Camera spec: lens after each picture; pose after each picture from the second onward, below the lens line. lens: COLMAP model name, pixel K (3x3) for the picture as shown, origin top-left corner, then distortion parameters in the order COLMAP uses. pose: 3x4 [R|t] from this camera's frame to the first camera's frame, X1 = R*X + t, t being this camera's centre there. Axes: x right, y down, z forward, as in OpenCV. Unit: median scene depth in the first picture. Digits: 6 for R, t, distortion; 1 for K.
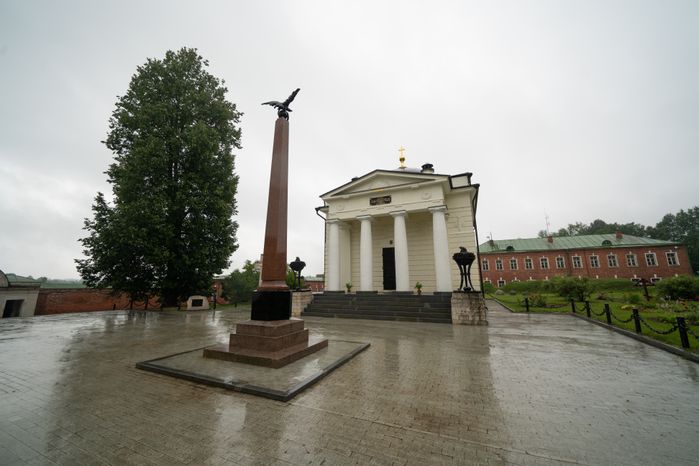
lens RADIAL K [[251.4, 0, 349.5], [0, 251.4, 233.0], [0, 0, 1]] dist [-0.001549, -0.000104]
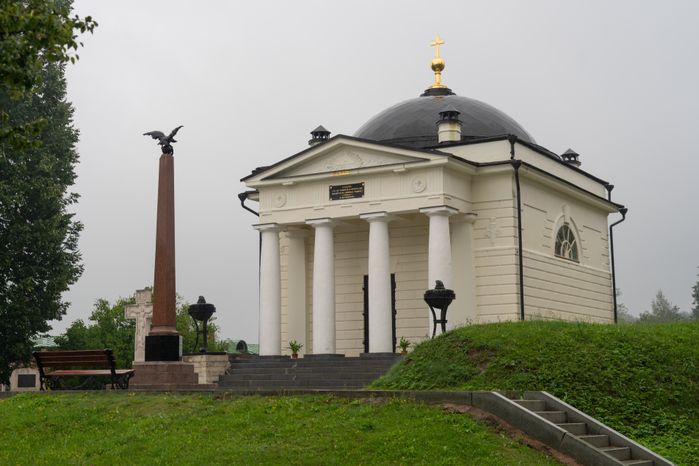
lens RADIAL K [[1065.2, 0, 349.5], [0, 1065.2, 233.0], [0, 0, 1]] dist [0.015615, 0.032748]
pose [[0.993955, -0.018254, -0.108258, 0.376662], [0.024439, 0.998127, 0.056087, -0.167592], [0.107032, -0.058394, 0.992539, -1.301960]]
